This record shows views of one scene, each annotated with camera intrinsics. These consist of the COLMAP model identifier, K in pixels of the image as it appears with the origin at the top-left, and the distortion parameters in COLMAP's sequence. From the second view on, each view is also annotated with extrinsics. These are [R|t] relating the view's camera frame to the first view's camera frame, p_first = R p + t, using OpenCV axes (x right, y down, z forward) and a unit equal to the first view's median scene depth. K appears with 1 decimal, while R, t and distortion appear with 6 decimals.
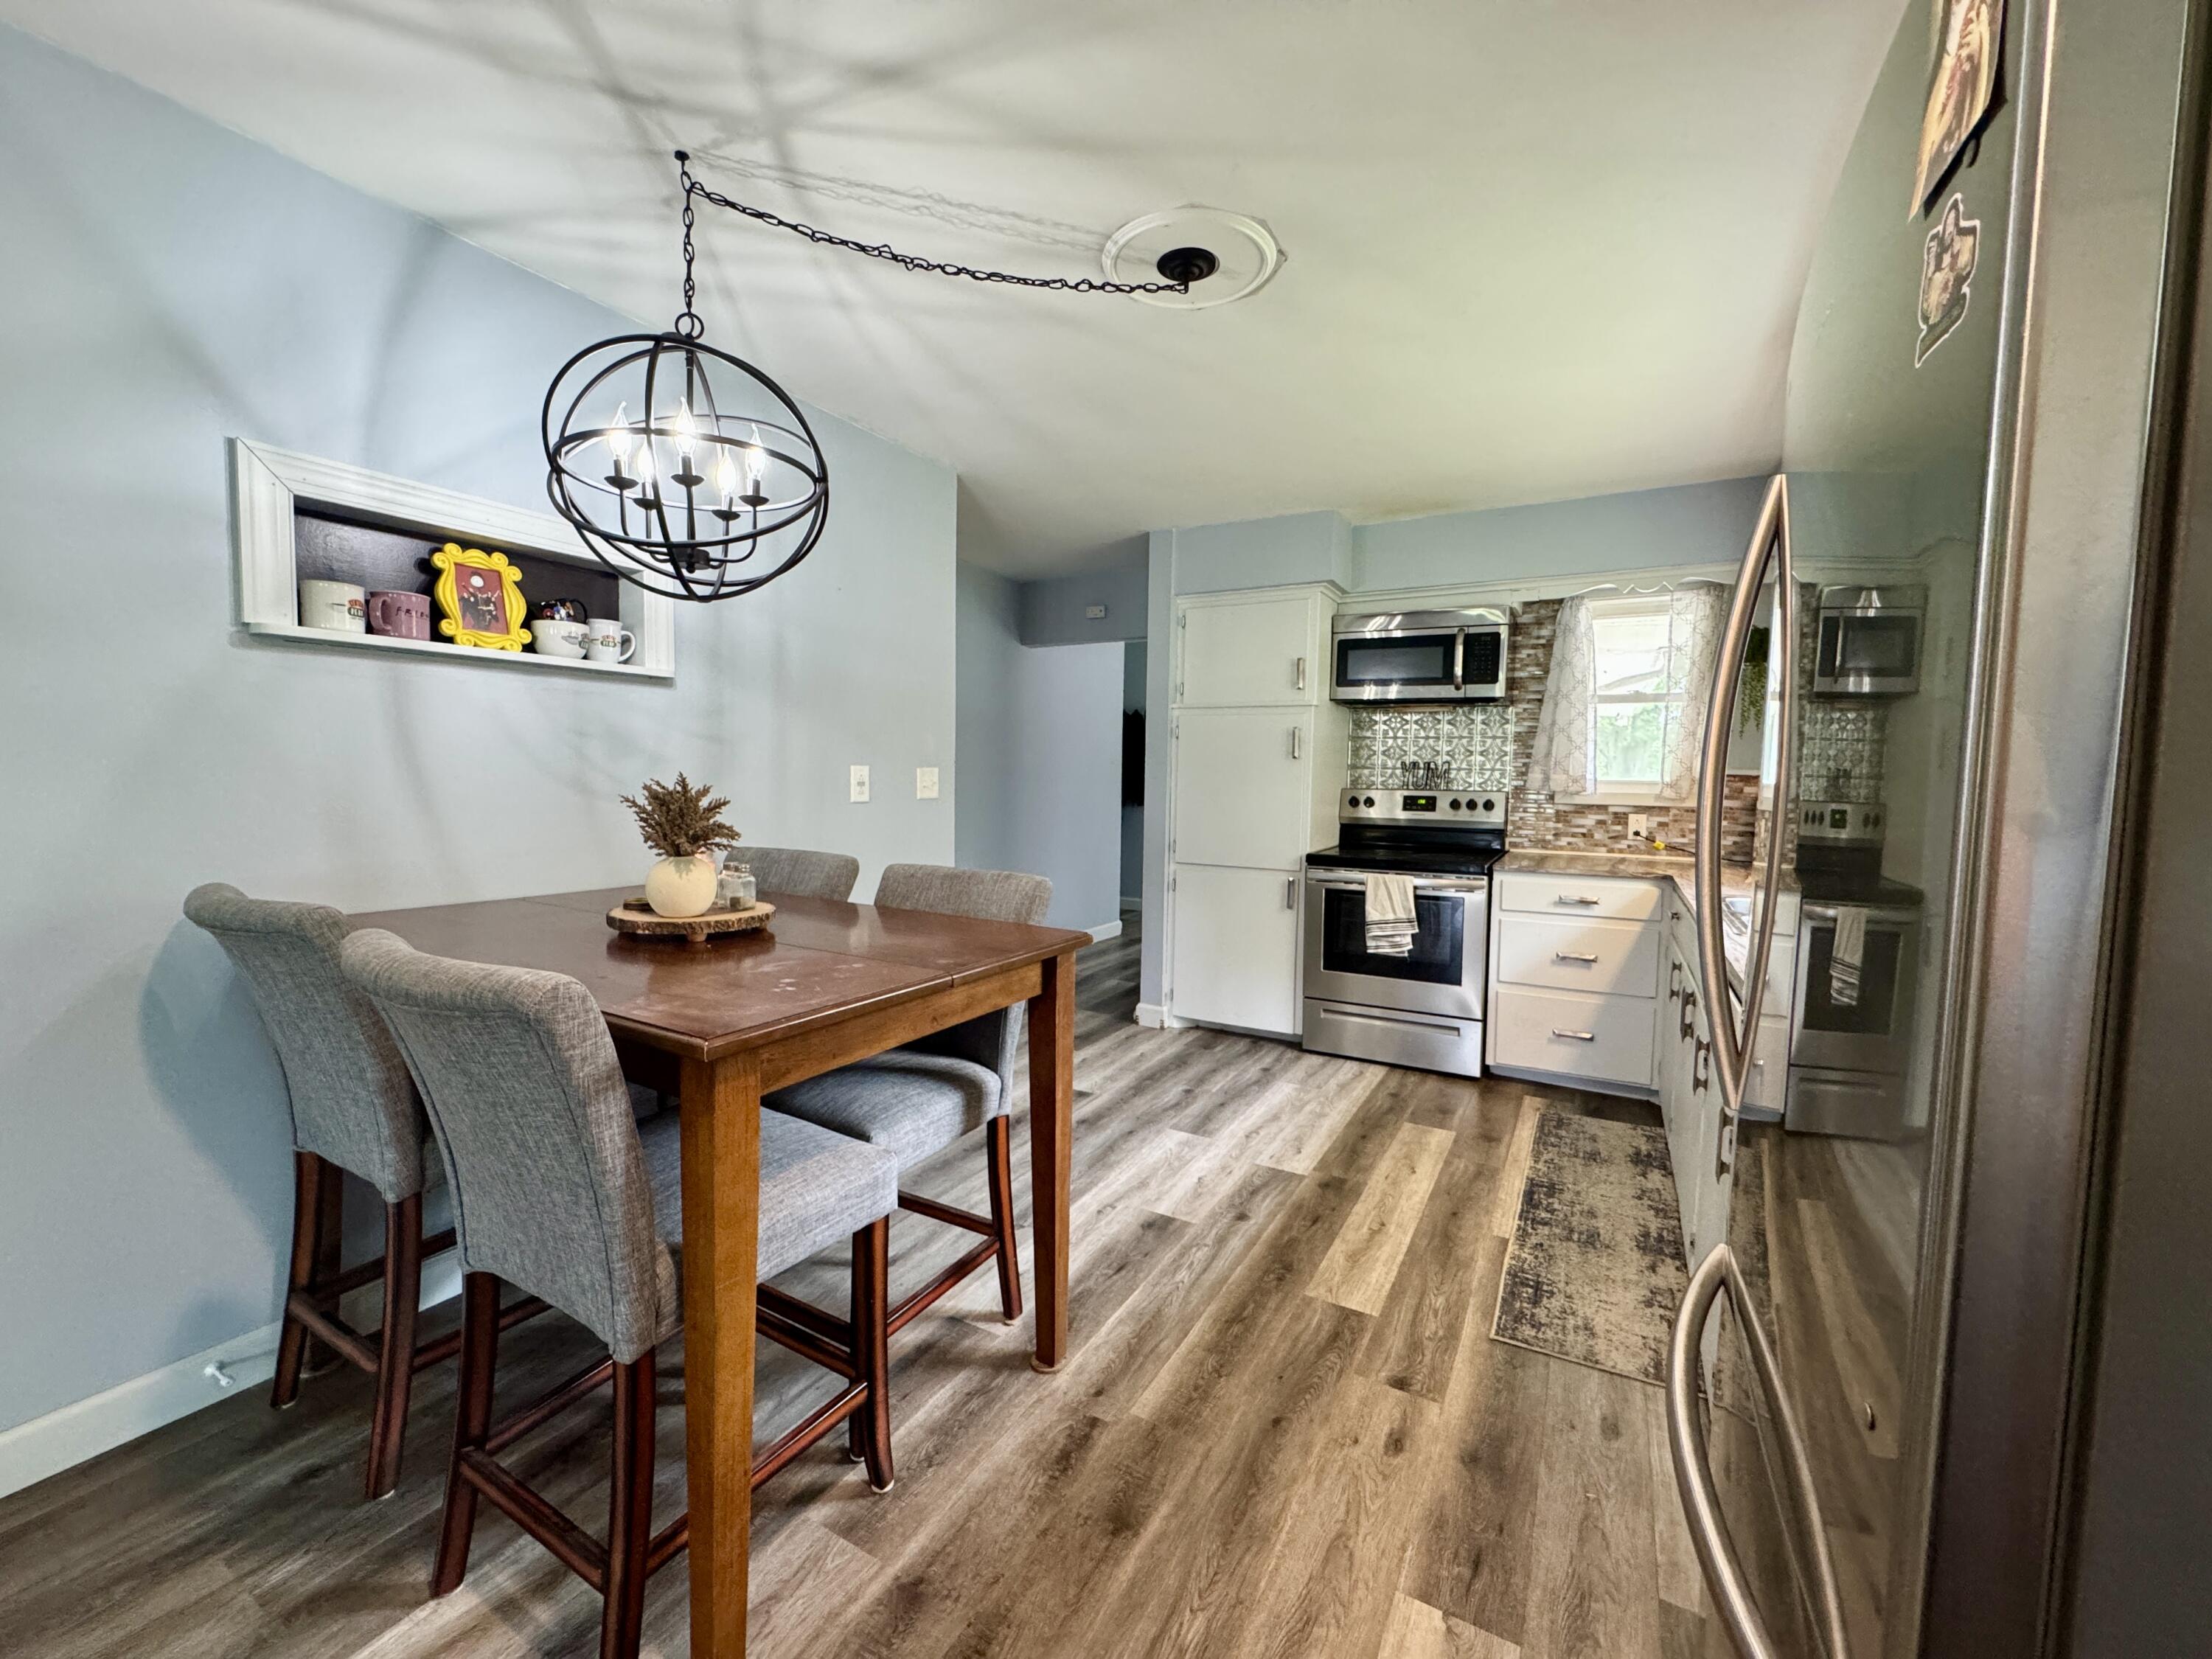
lens RADIAL K [[886.1, 0, 1106.0], [0, 886.1, 829.5], [0, 0, 1]] dist [-0.003012, -0.000109]
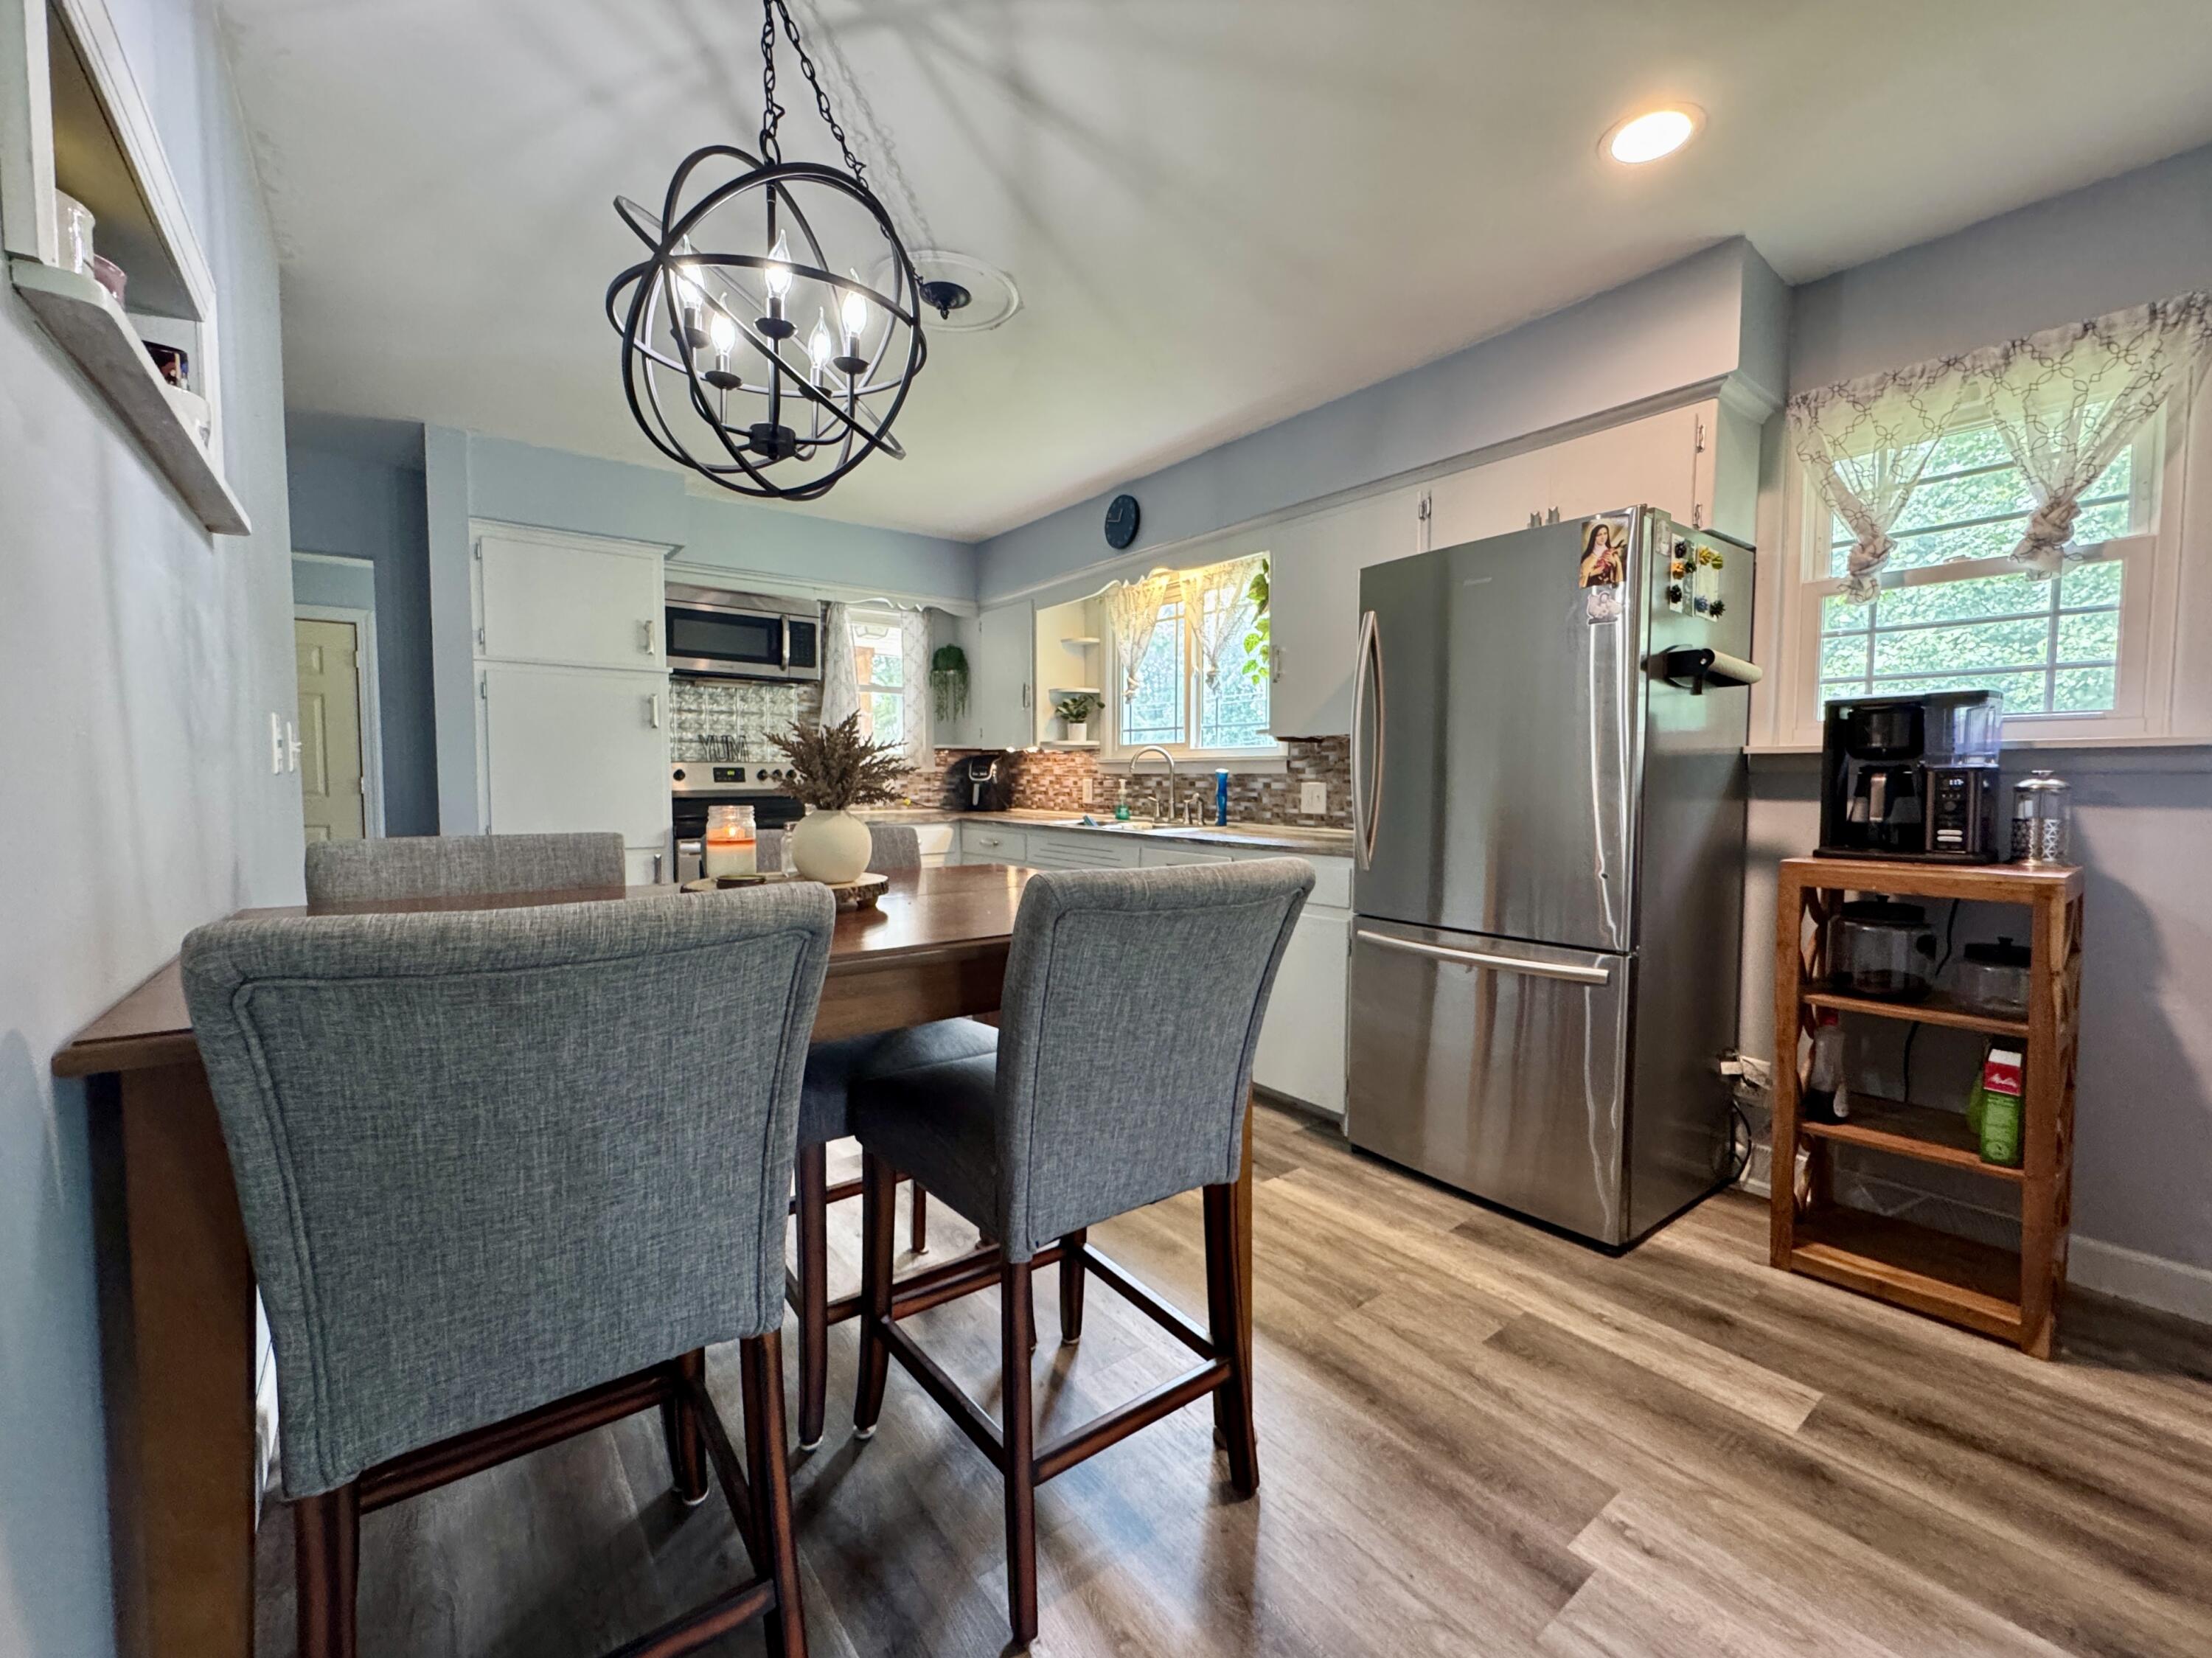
lens RADIAL K [[909.6, 0, 1108.3], [0, 909.6, 829.6], [0, 0, 1]] dist [-0.001569, -0.000132]
pose [[0.387586, -0.071447, 0.919061, -0.553169], [0.062716, 0.996726, 0.051037, 0.009866], [-0.919698, 0.037859, 0.390797, 0.202818]]
